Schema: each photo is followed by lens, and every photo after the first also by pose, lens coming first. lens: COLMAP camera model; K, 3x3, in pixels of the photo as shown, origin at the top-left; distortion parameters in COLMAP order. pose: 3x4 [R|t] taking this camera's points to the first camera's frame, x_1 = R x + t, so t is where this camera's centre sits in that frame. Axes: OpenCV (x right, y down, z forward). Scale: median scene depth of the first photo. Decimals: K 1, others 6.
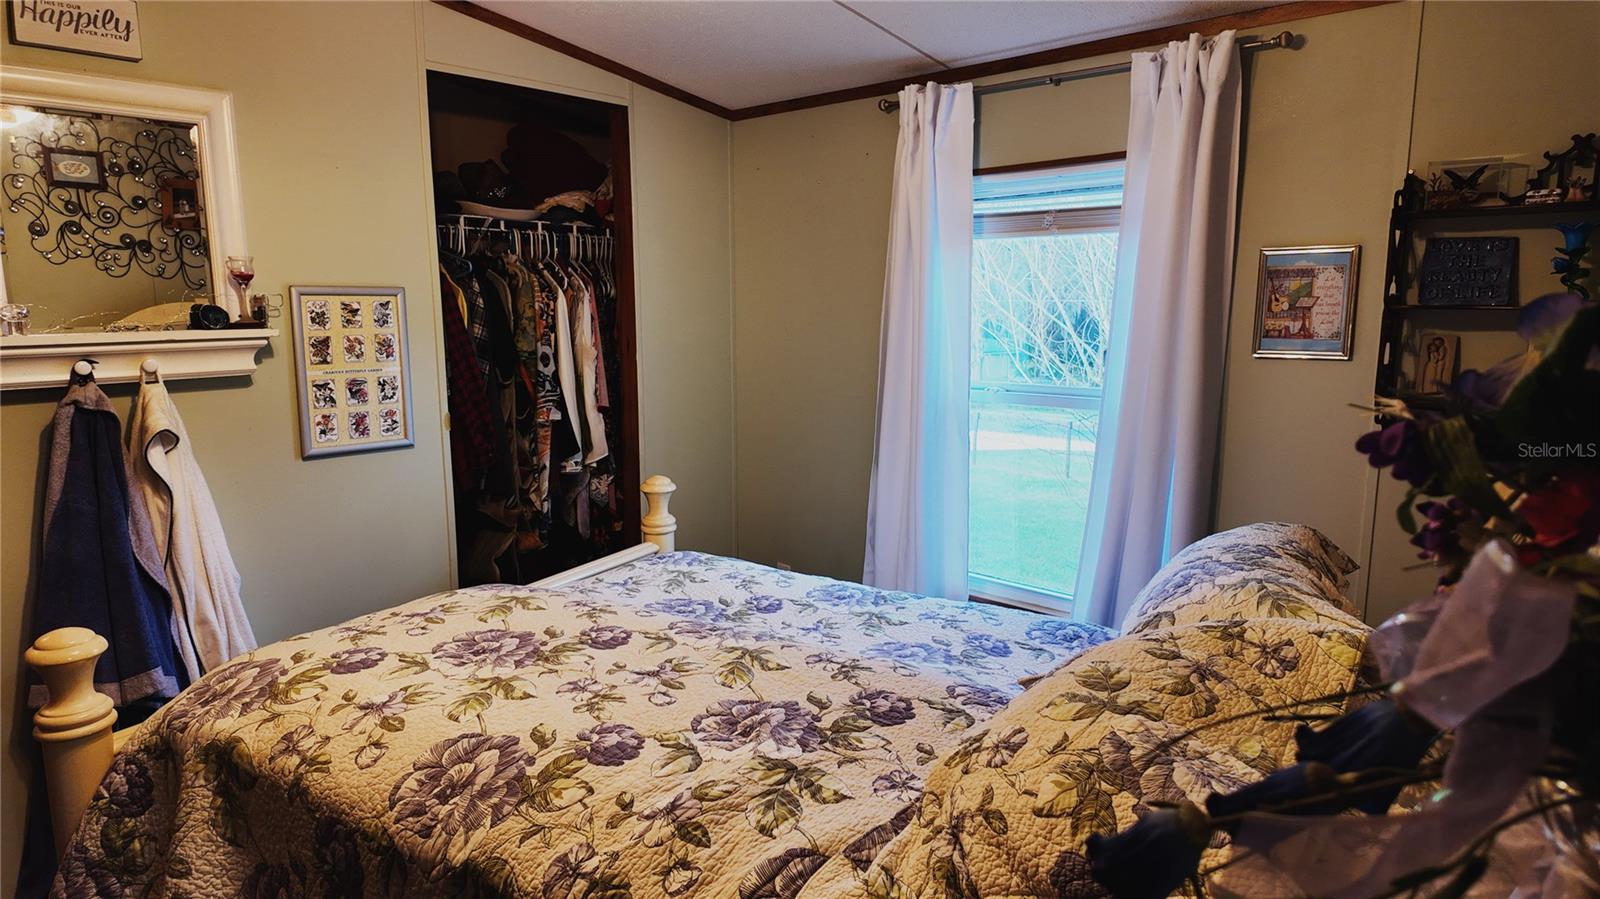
lens RADIAL K [[929.1, 0, 800.0], [0, 929.1, 449.5], [0, 0, 1]] dist [0.096327, -0.129100]
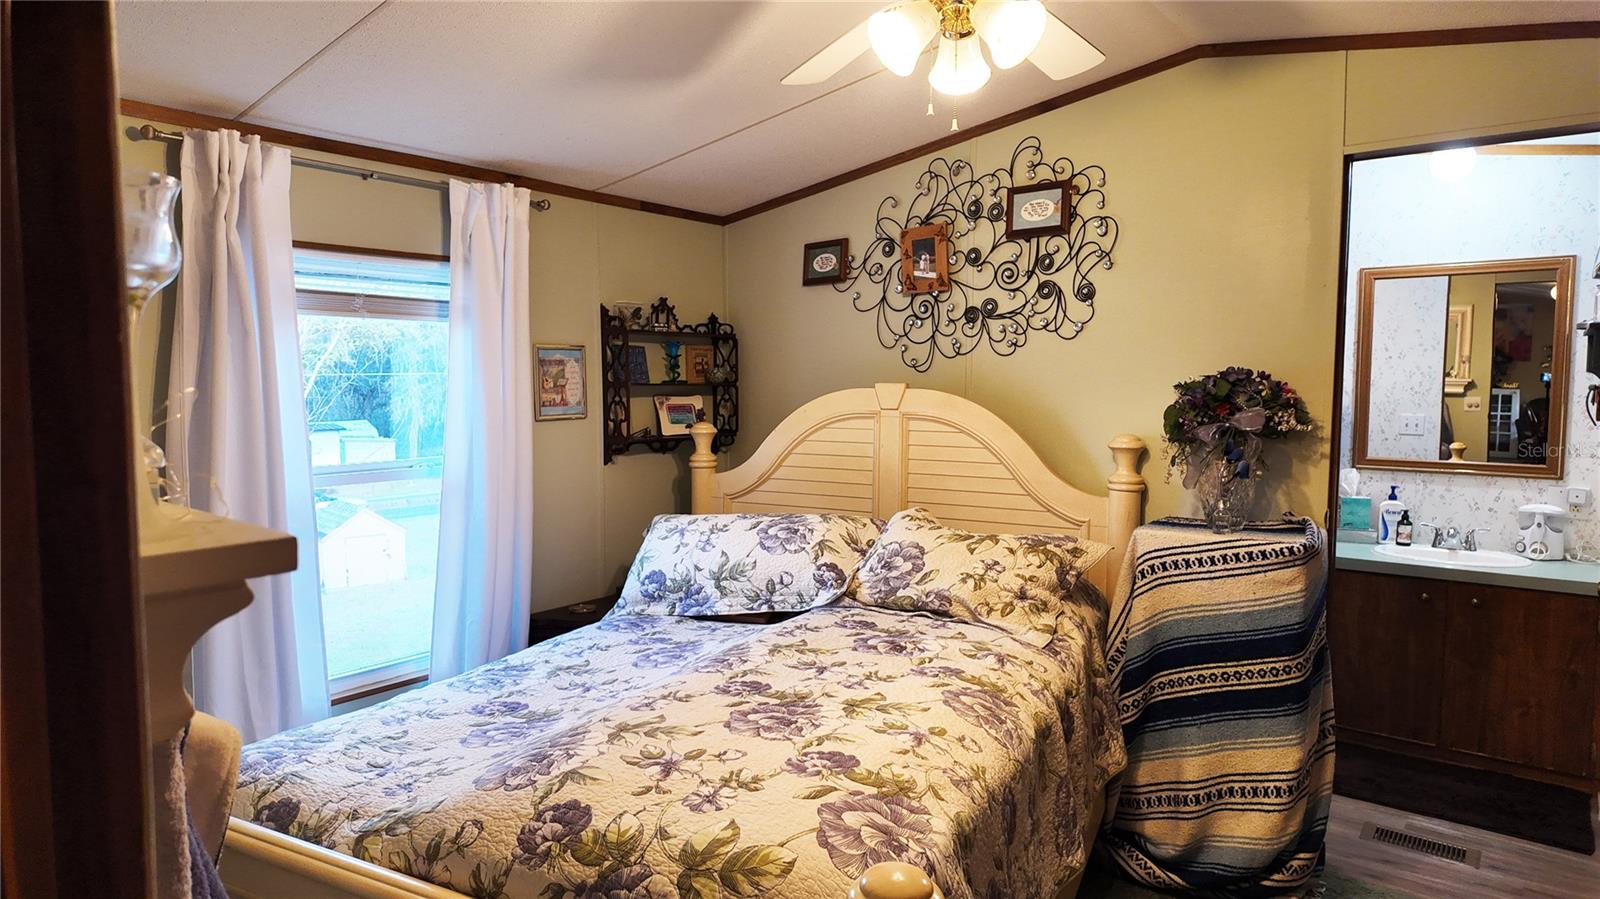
lens RADIAL K [[929.1, 0, 800.0], [0, 929.1, 449.5], [0, 0, 1]] dist [0.096327, -0.129100]
pose [[-0.054661, -0.075142, 0.995674, -1.062589], [0.162196, 0.983252, 0.083109, -0.124866], [-0.985243, 0.166037, -0.041558, 0.785925]]
